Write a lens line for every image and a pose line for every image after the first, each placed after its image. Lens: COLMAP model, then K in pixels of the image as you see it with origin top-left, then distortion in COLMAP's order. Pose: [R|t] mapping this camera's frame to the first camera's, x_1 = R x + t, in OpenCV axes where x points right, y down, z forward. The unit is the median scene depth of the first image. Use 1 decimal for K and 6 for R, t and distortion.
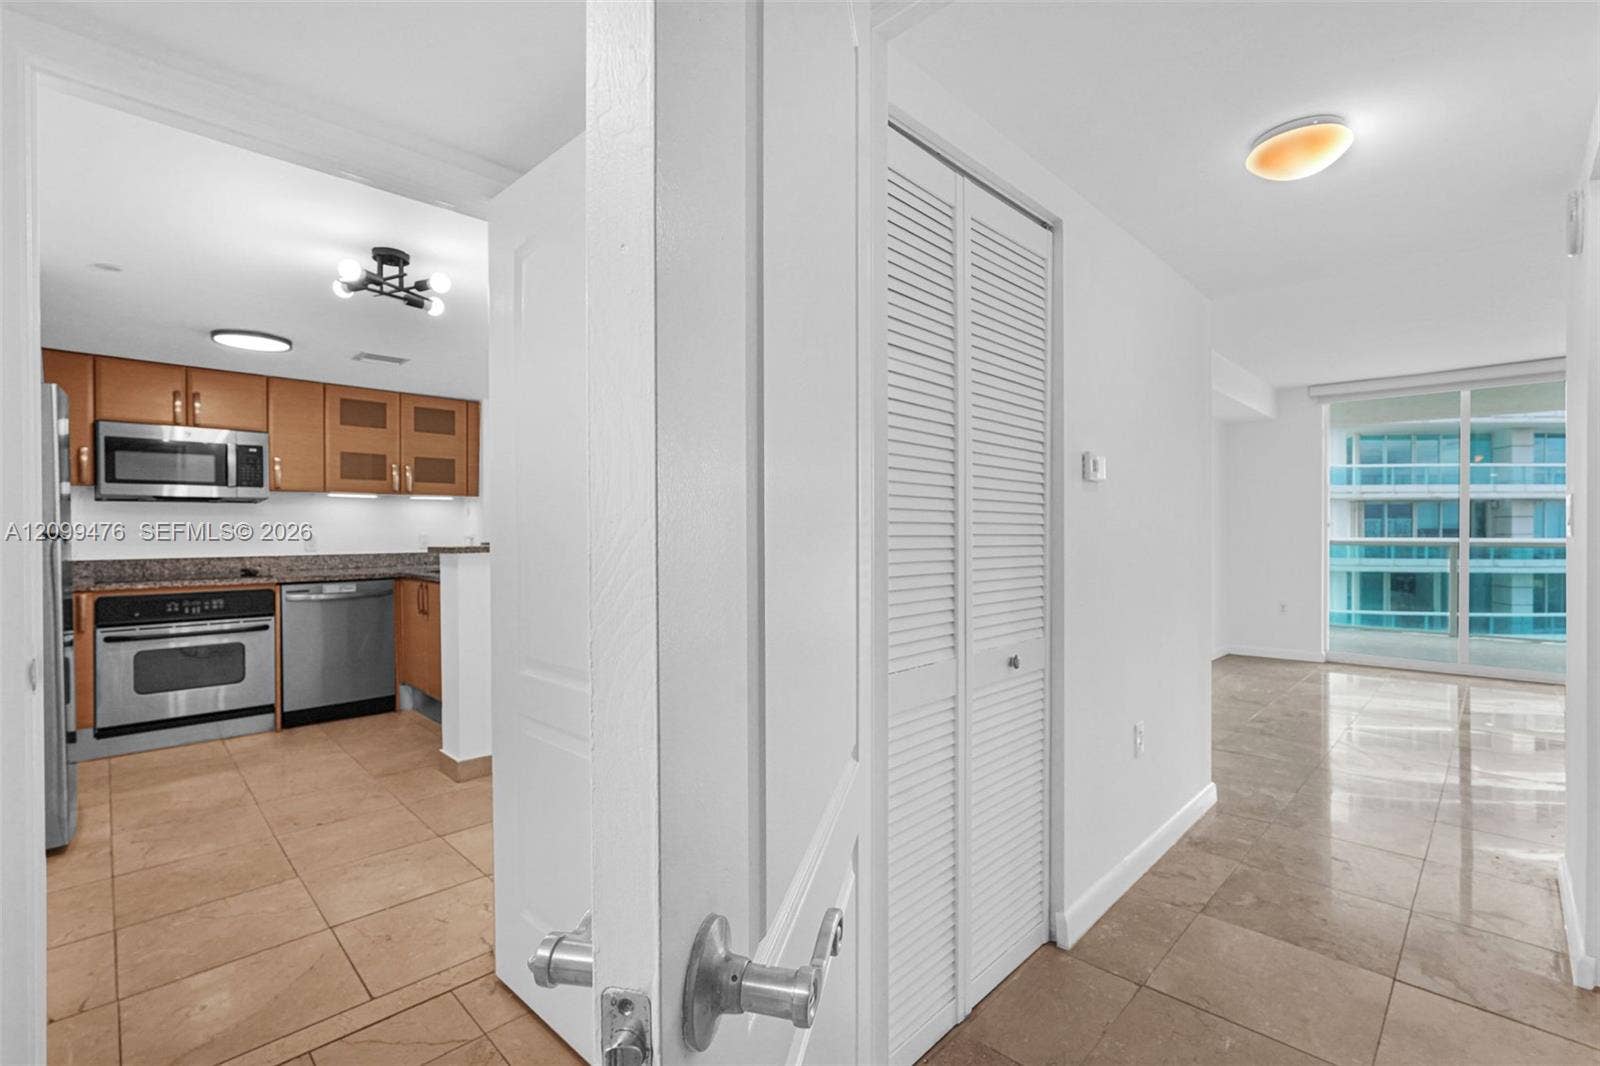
lens RADIAL K [[721.1, 0, 799.5], [0, 721.1, 535.4], [0, 0, 1]] dist [-0.019085, 0.008167]
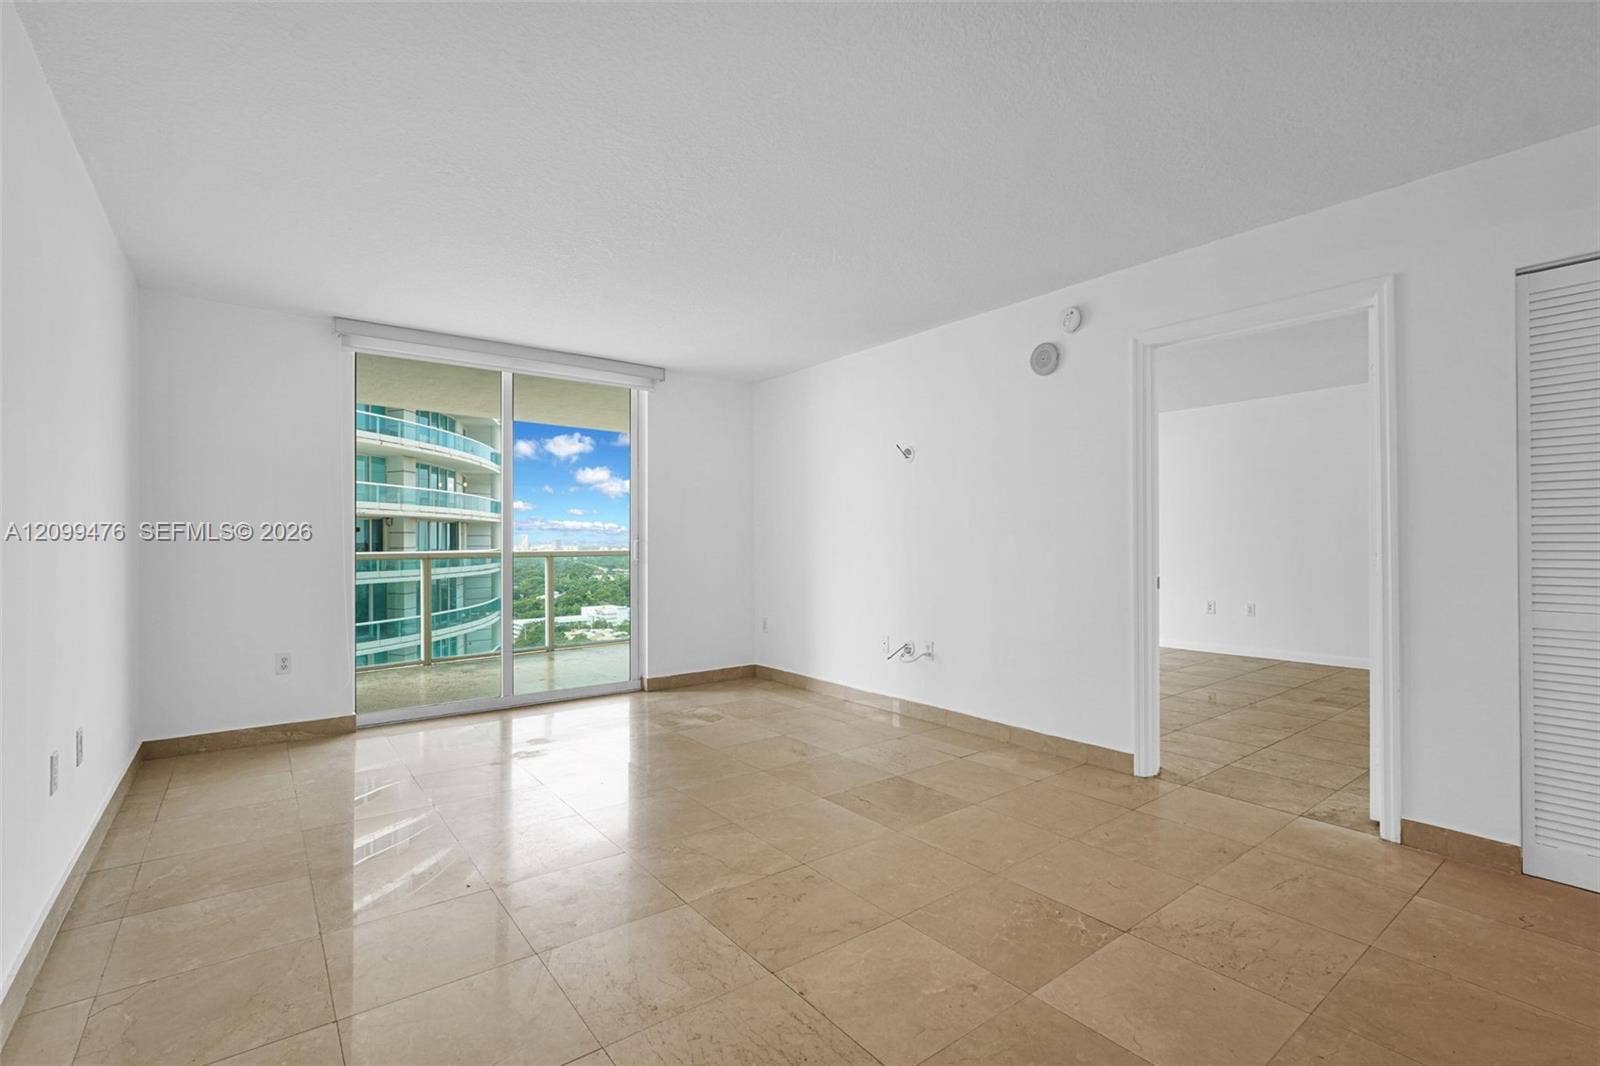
lens RADIAL K [[721.1, 0, 799.5], [0, 721.1, 535.4], [0, 0, 1]] dist [-0.019085, 0.008167]
pose [[0.132908, 0.009962, 0.991078, -0.456592], [0.011146, 0.999871, -0.011545, 0.002032], [-0.991066, 0.012581, 0.132780, 1.339641]]
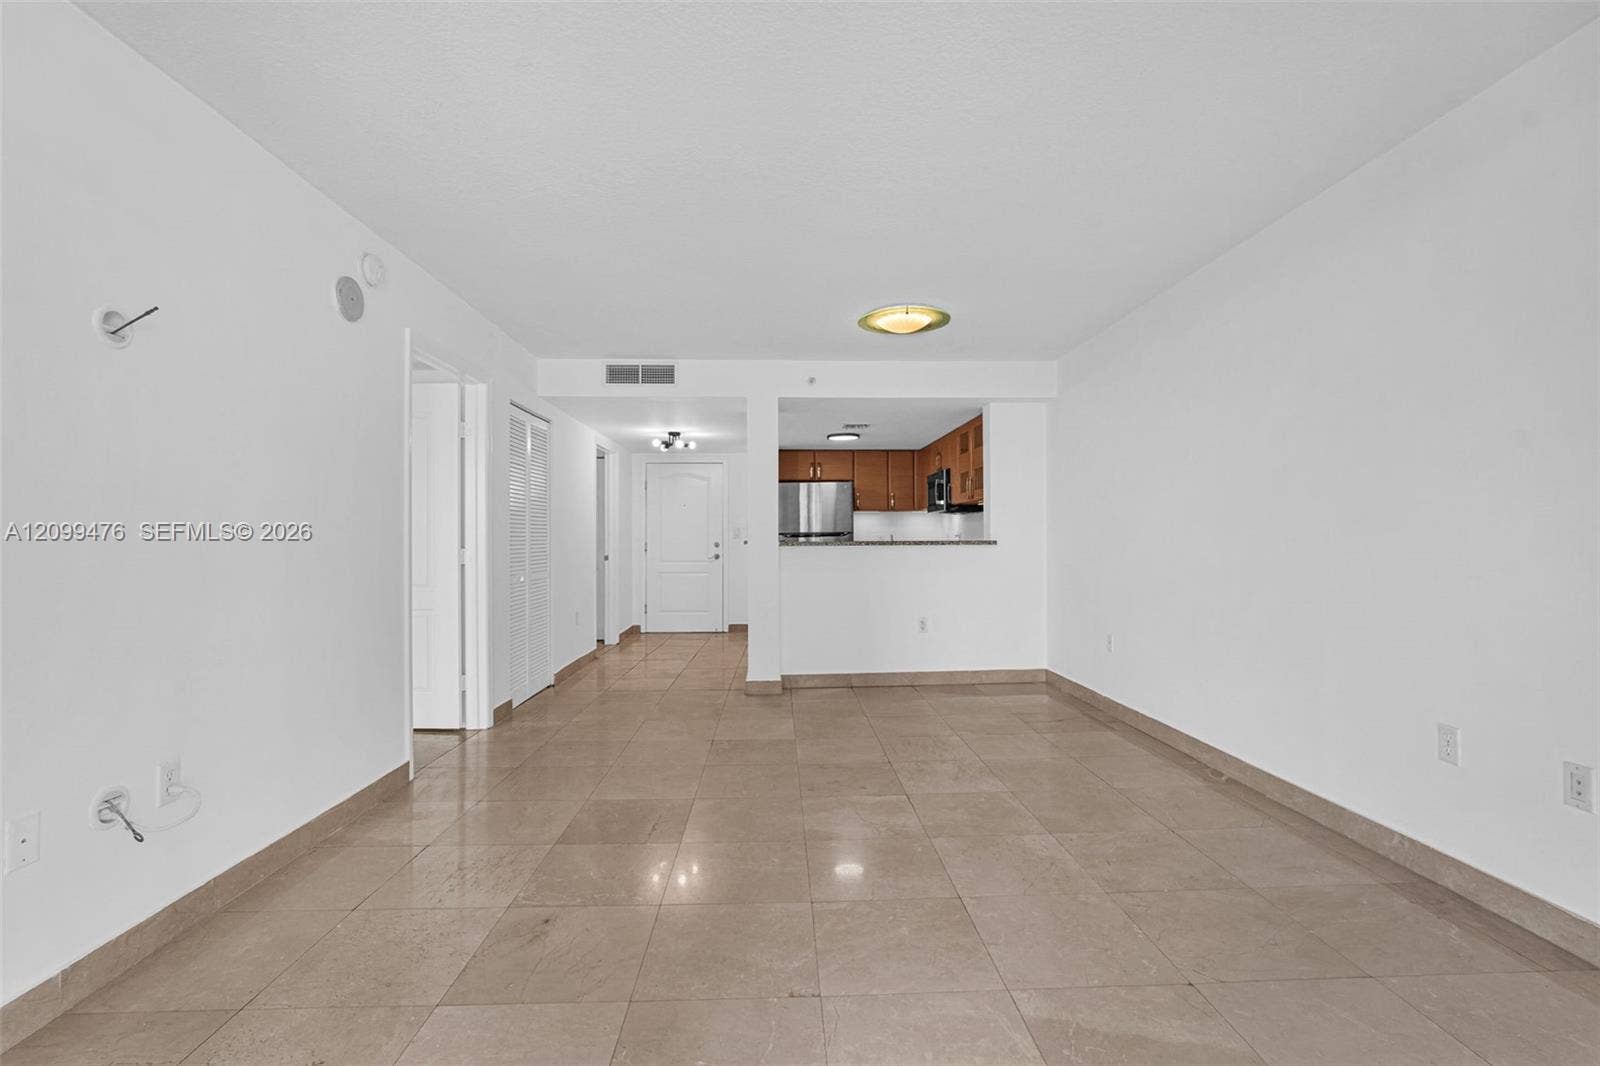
lens RADIAL K [[720.0, 0, 798.2], [0, 720.0, 532.7], [0, 0, 1]] dist [-0.017931, 0.007425]
pose [[-0.685666, 0.001658, -0.727915, 0.659719], [0.000939, 0.999999, 0.001392, -0.005087], [0.727916, 0.000271, -0.685666, 1.913623]]
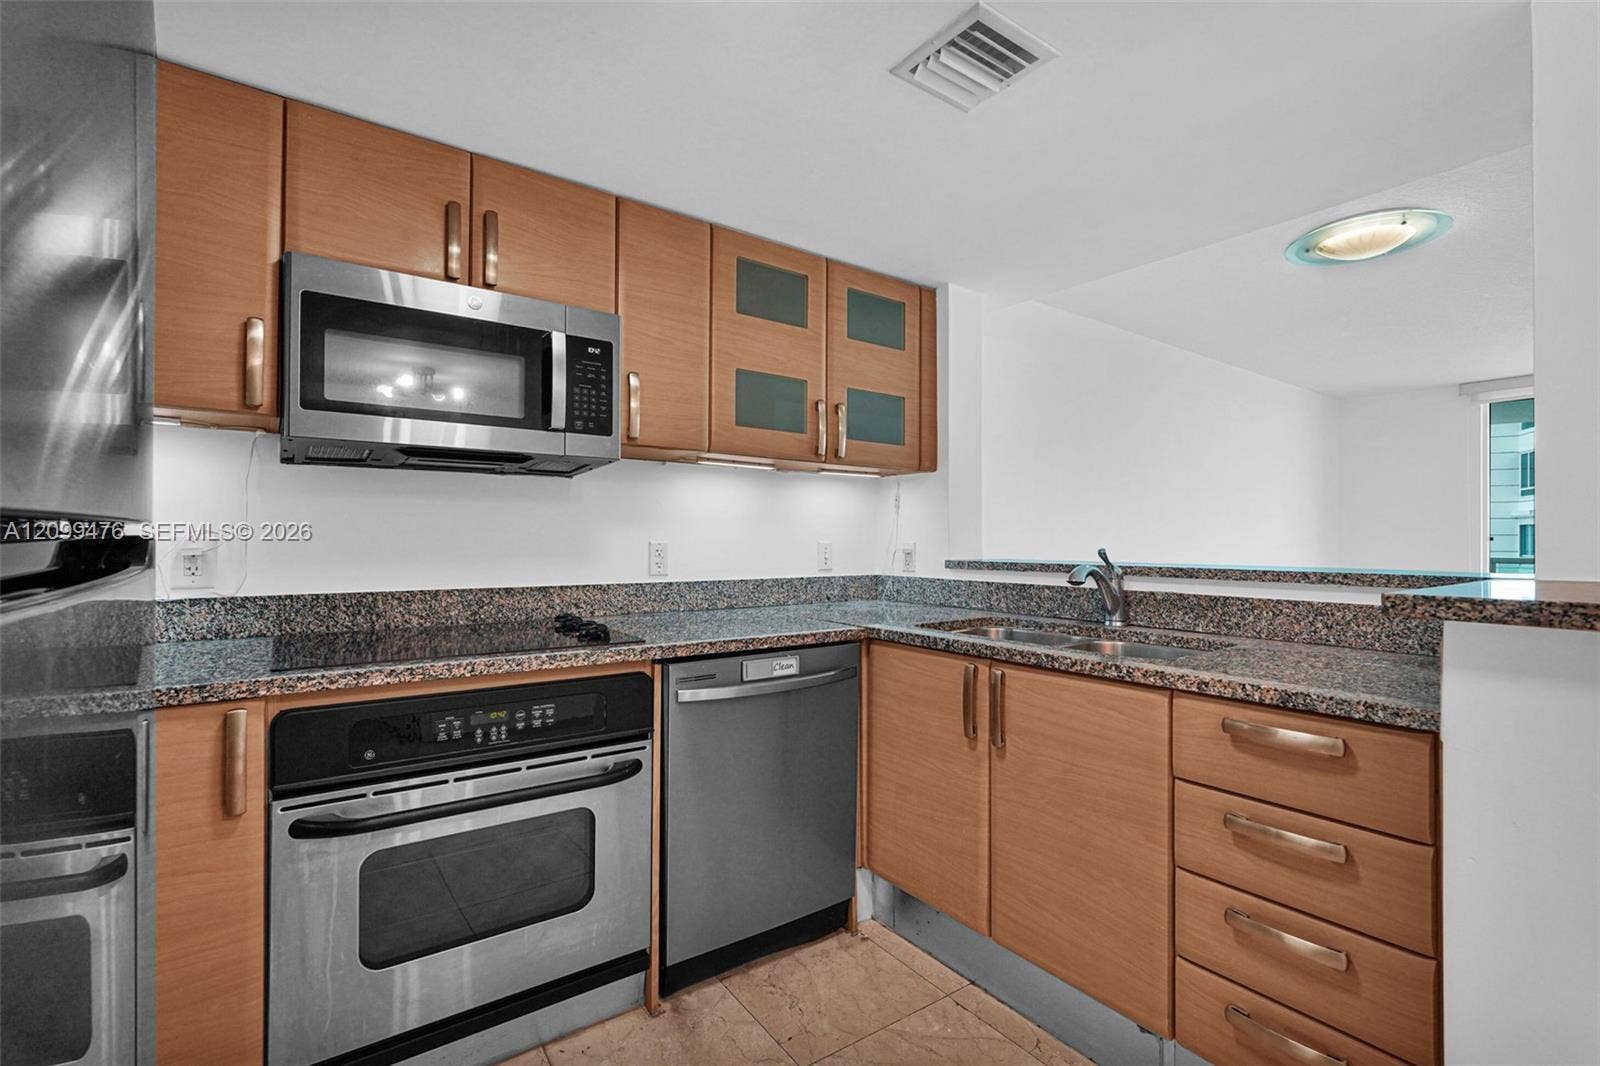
lens RADIAL K [[721.1, 0, 799.5], [0, 721.1, 535.4], [0, 0, 1]] dist [-0.019085, 0.008167]
pose [[0.986183, 0.007177, -0.165506, -0.573415], [-0.009640, 0.999854, -0.014084, 0.000004], [0.165381, 0.015485, 0.986108, 0.592266]]
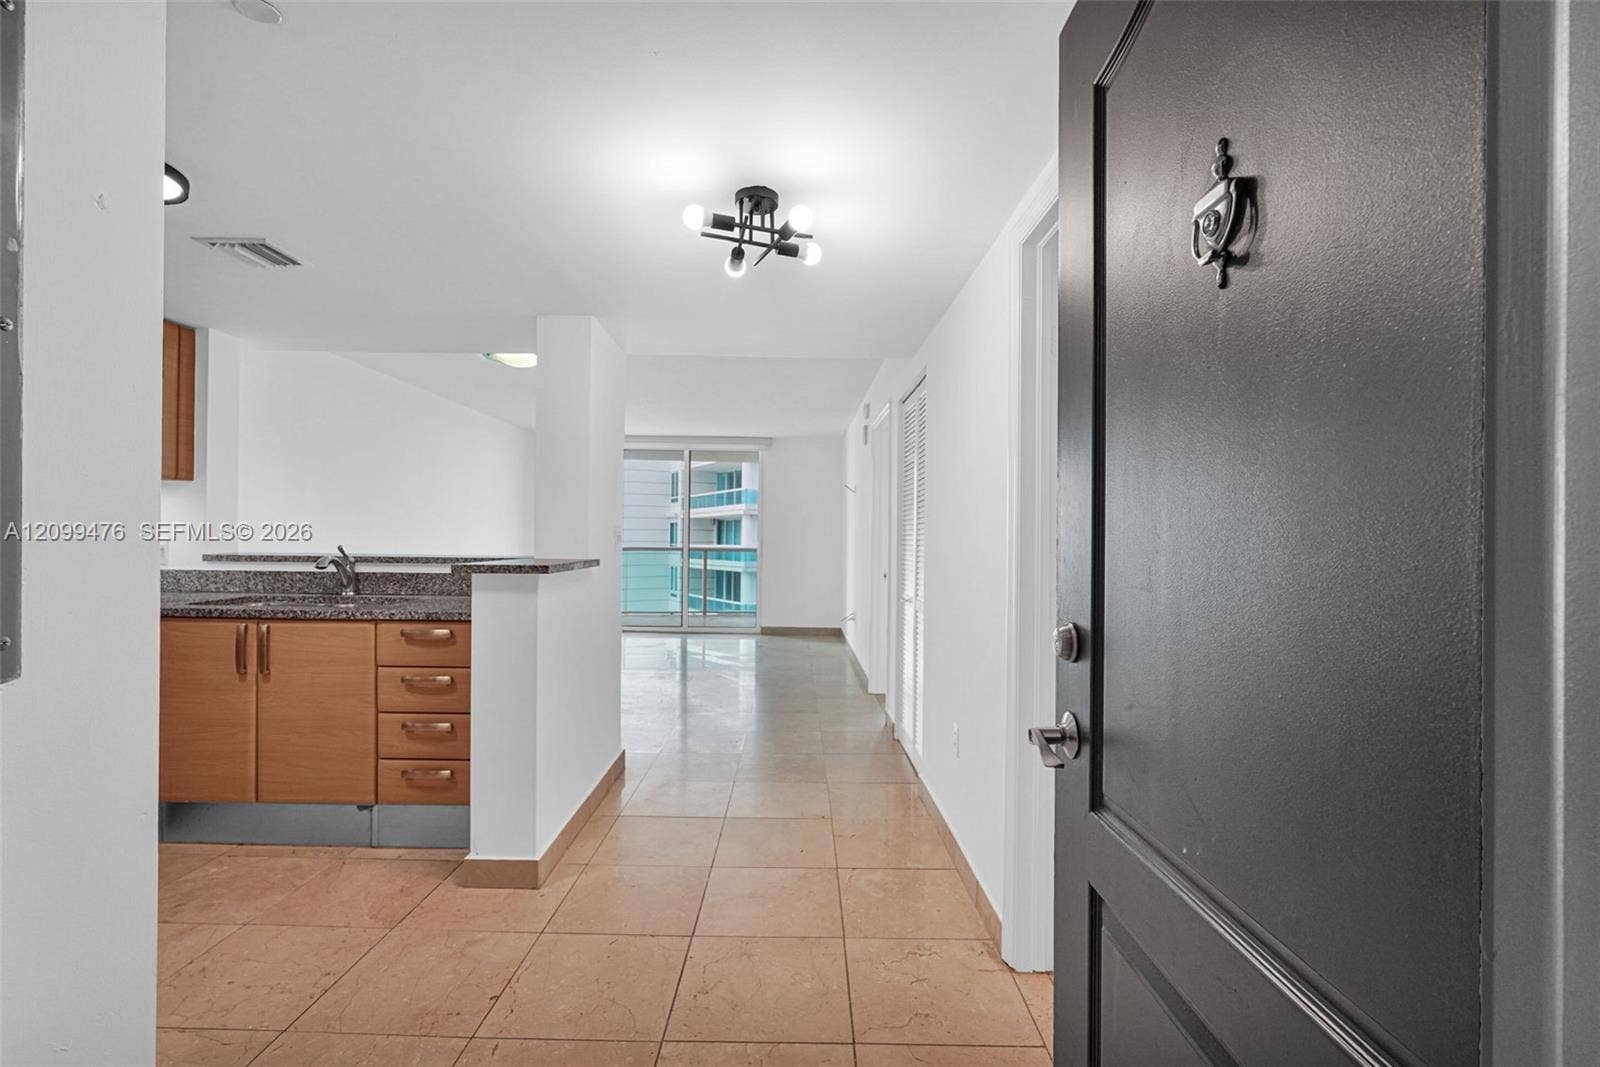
lens RADIAL K [[721.1, 0, 799.5], [0, 721.1, 535.9], [0, 0, 1]] dist [-0.019085, 0.008167]
pose [[0.705280, 0.014127, 0.708788, -0.644476], [-0.009766, 0.999900, -0.010212, -0.006823], [-0.708862, 0.000280, 0.705347, 0.237131]]
